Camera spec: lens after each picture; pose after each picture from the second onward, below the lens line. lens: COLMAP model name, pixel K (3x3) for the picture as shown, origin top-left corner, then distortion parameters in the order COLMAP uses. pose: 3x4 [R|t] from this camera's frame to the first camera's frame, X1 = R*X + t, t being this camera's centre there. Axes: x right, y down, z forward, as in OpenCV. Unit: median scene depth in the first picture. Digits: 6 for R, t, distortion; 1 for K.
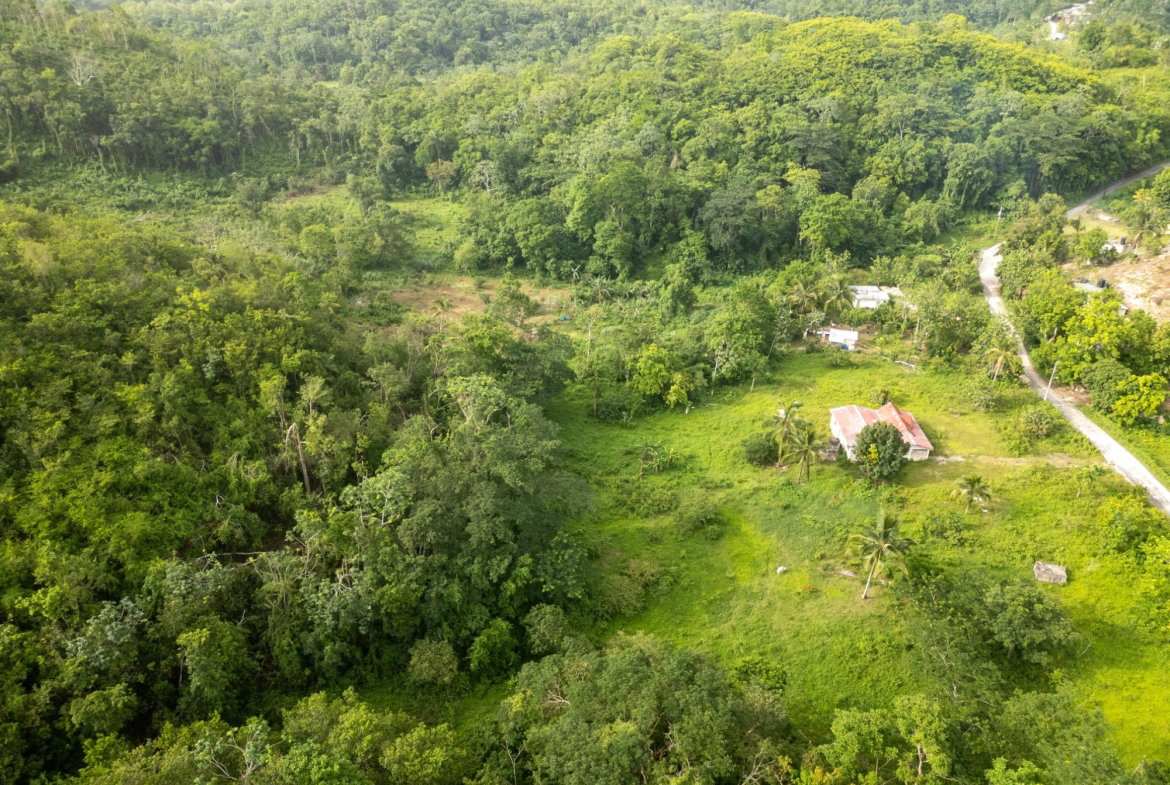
lens RADIAL K [[822.4, 0, 583.2], [0, 822.4, 389.2], [0, 0, 1]] dist [0.052473, -0.045973]
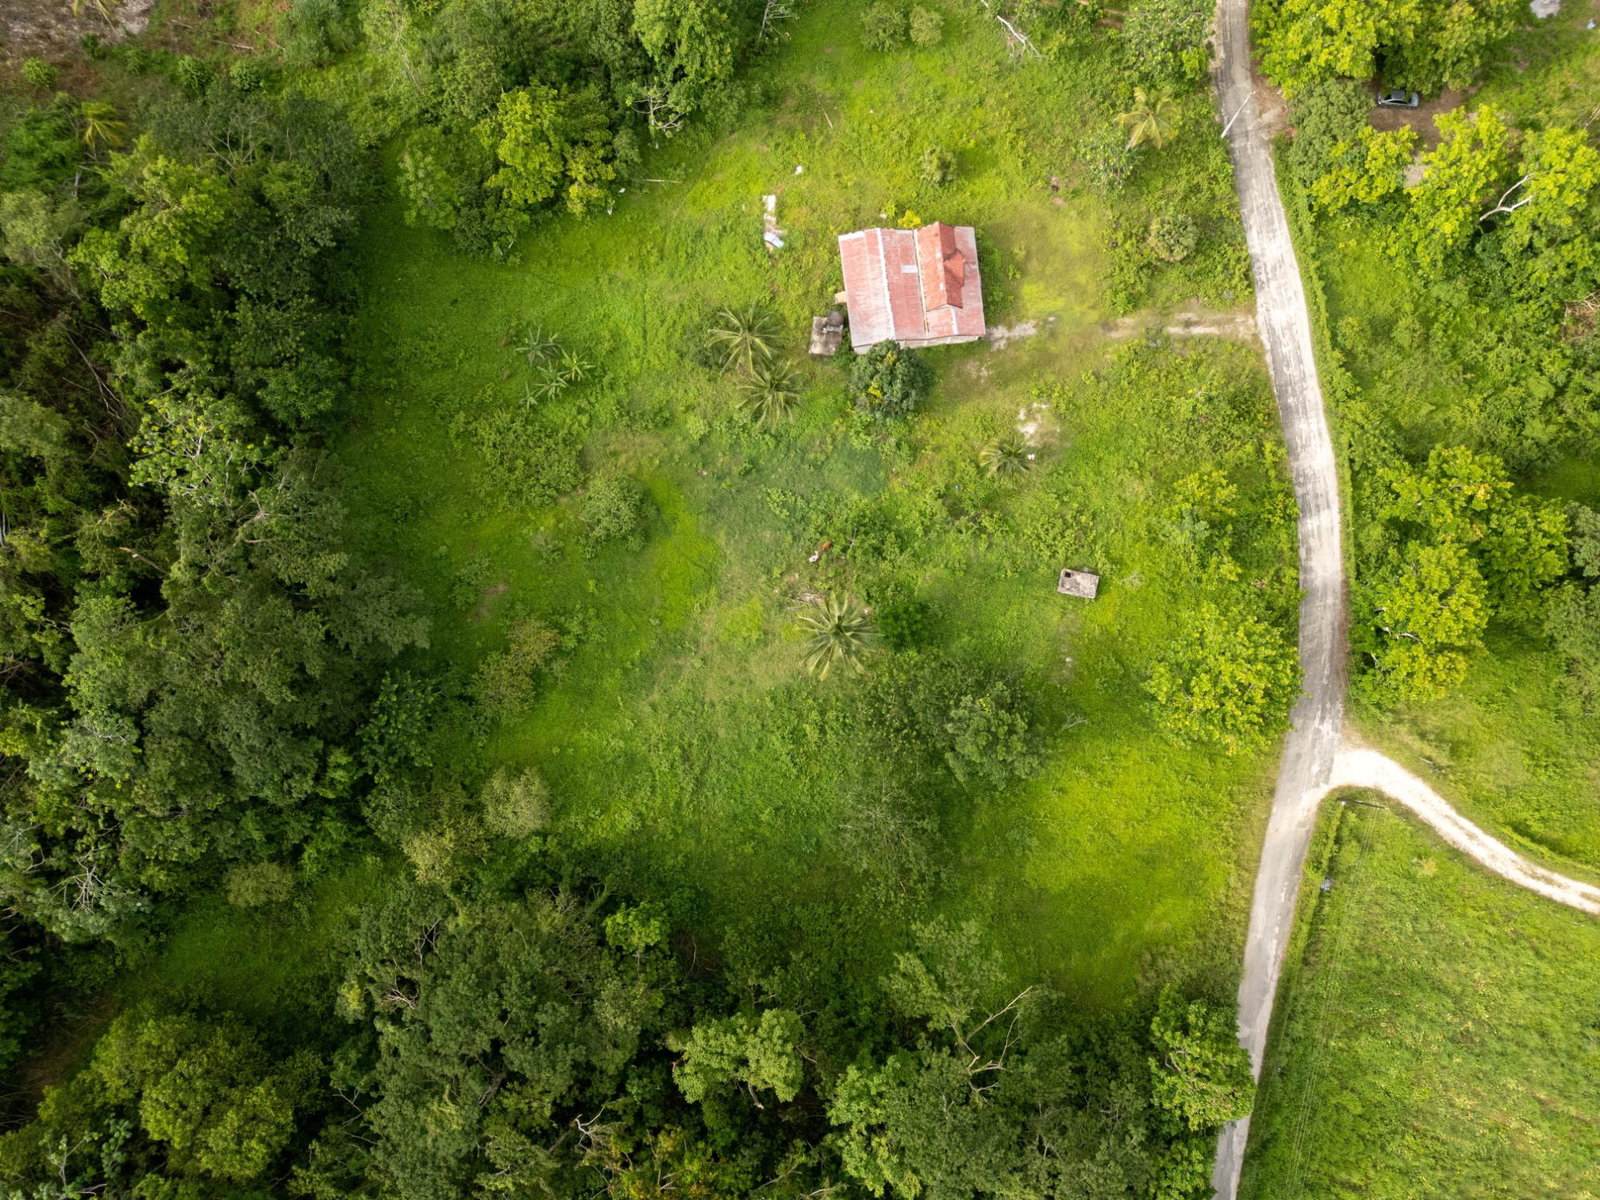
lens RADIAL K [[1124.8, 0, 797.5], [0, 1124.8, 595.4], [0, 0, 1]] dist [0.053313, -0.047355]
pose [[0.994654, -0.103091, -0.005941, 0.257412], [0.066980, 0.600318, 0.796952, -0.478927], [-0.078592, -0.793089, 0.604014, 0.328992]]
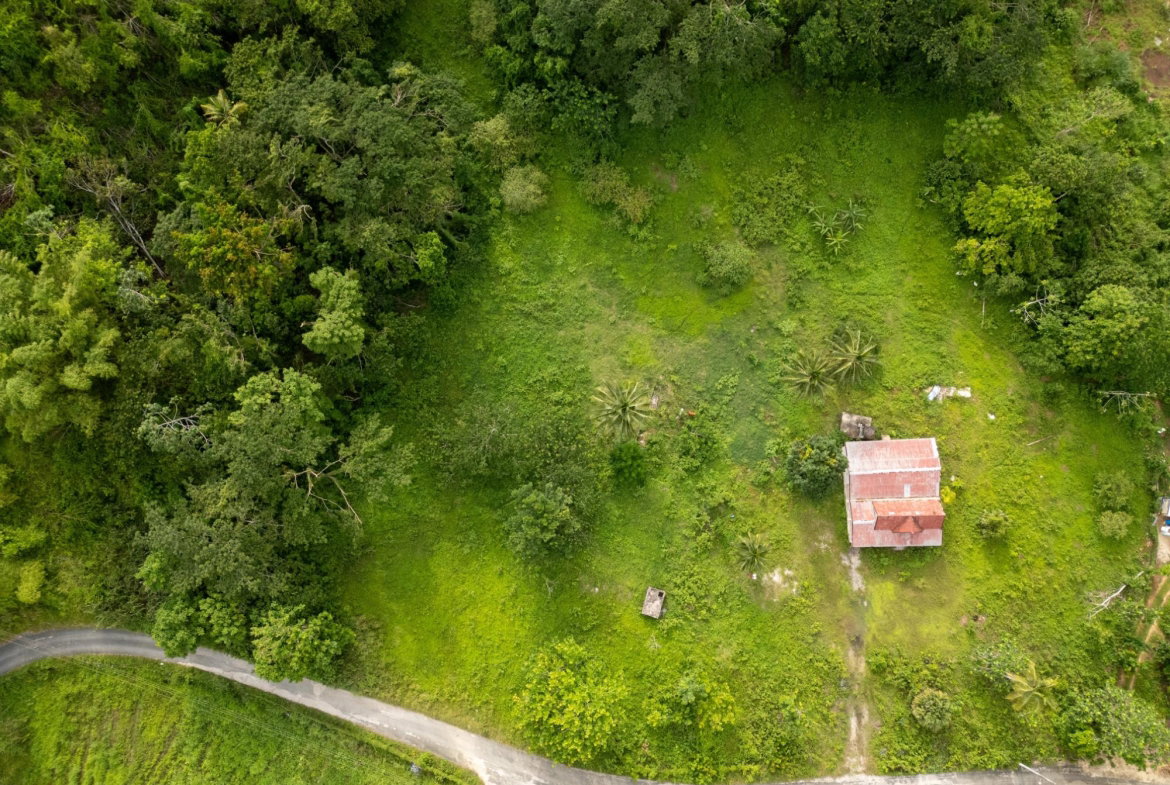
lens RADIAL K [[822.4, 0, 583.2], [0, 822.4, 389.2], [0, 0, 1]] dist [0.052473, -0.045973]
pose [[0.031914, 0.986667, -0.159595, 0.379129], [-0.490732, 0.154573, 0.857490, -0.490632], [0.870726, 0.050952, 0.489122, 0.360879]]
